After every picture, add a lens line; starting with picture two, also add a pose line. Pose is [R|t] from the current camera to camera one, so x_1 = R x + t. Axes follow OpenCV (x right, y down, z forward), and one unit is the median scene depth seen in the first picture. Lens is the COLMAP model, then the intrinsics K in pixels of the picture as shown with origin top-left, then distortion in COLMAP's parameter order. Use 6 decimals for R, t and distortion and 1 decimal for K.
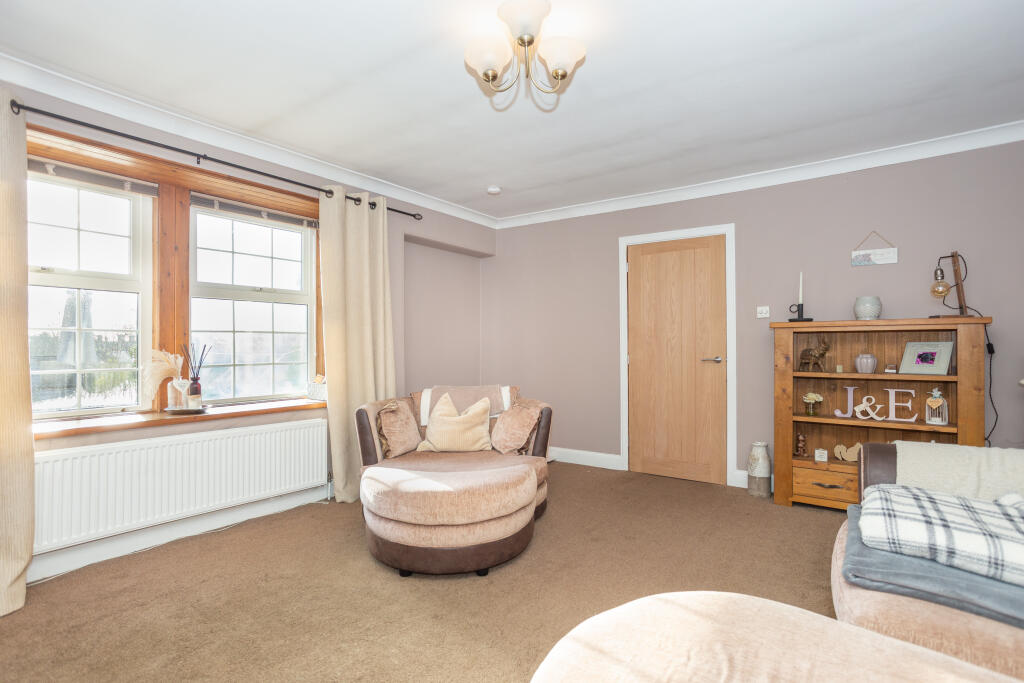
lens RADIAL K [[496.5, 0, 506.4], [0, 496.5, 347.8], [0, 0, 1]] dist [-0.040639, 0.022566]
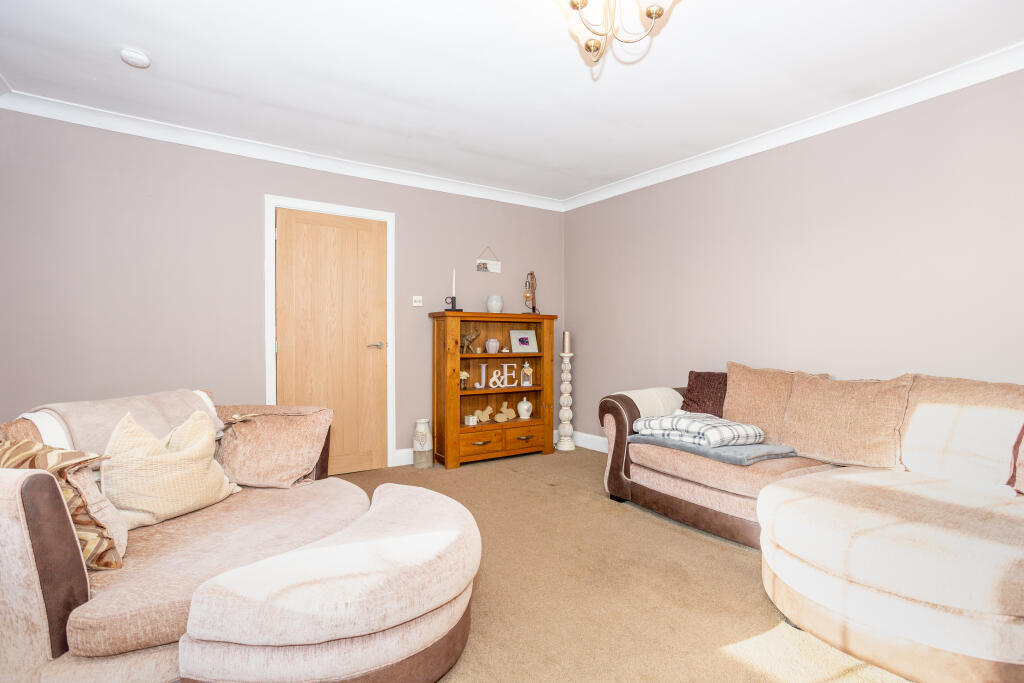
lens RADIAL K [[496.5, 0, 501.1], [0, 496.5, 342.0], [0, 0, 1]] dist [-0.040639, 0.022566]
pose [[0.350898, -0.003281, 0.936408, -0.509159], [-0.003162, 0.999984, 0.004689, 0.014629], [-0.936408, -0.004606, 0.350882, 0.491058]]
